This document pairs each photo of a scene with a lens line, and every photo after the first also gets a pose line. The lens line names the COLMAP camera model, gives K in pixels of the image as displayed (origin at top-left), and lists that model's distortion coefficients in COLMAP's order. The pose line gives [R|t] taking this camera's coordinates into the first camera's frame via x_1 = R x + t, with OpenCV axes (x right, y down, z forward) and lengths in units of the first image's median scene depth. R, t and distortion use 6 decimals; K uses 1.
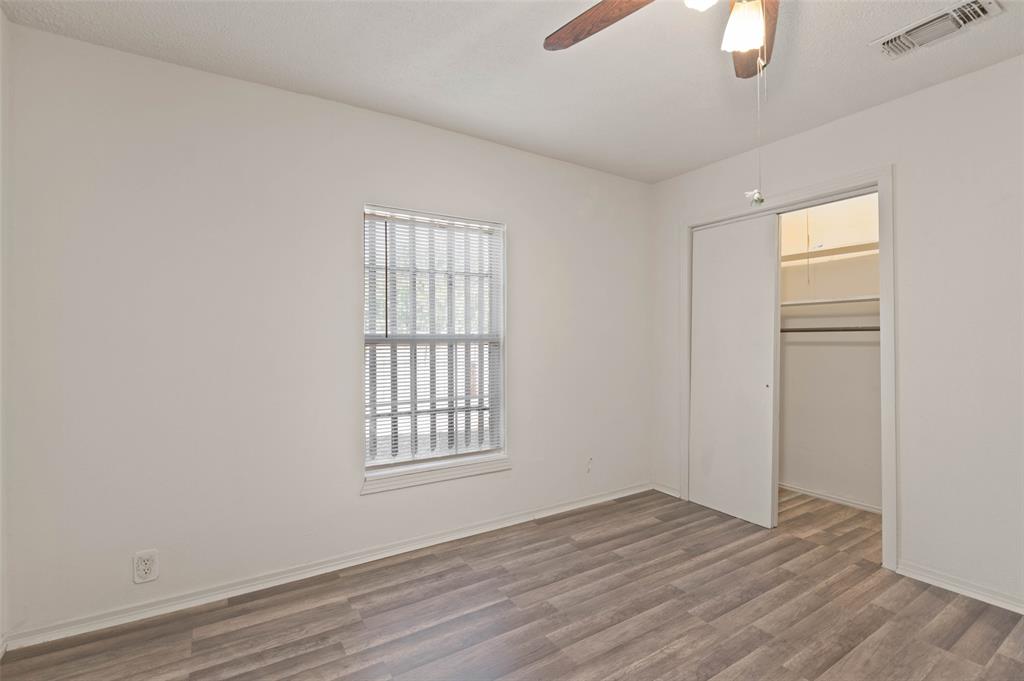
lens RADIAL K [[472.8, 0, 513.3], [0, 472.8, 338.0], [0, 0, 1]] dist [-0.003136, -0.000306]
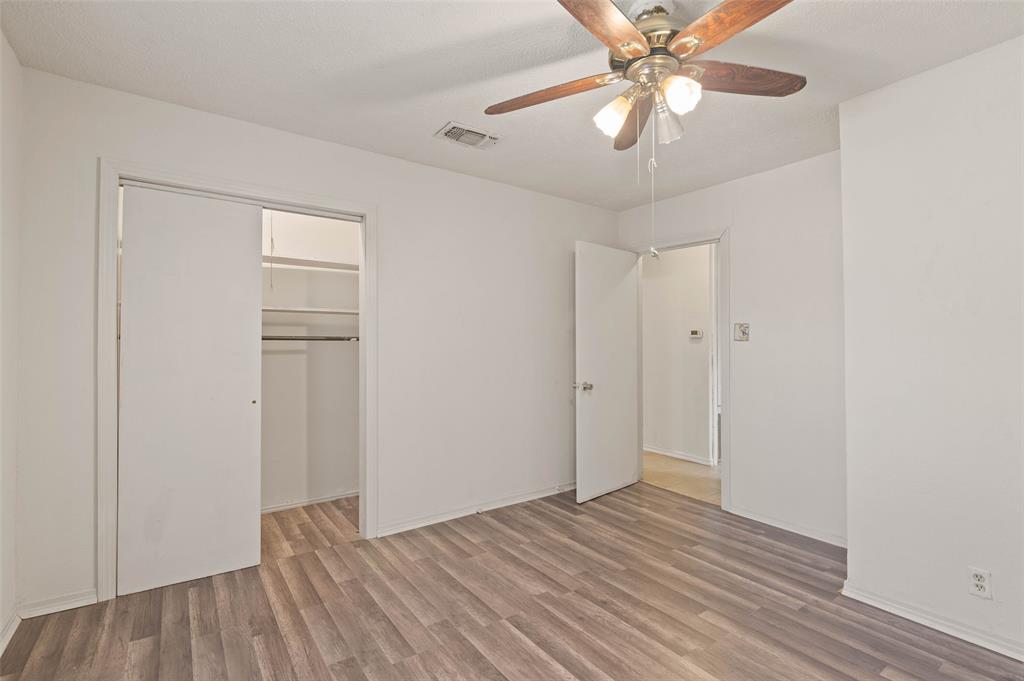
lens RADIAL K [[472.8, 0, 513.3], [0, 472.8, 338.0], [0, 0, 1]] dist [-0.003136, -0.000306]
pose [[-0.047850, 0.018529, 0.998683, -0.392831], [-0.001985, 0.999824, -0.018645, 0.000227], [-0.998853, -0.002875, -0.047805, 0.629282]]
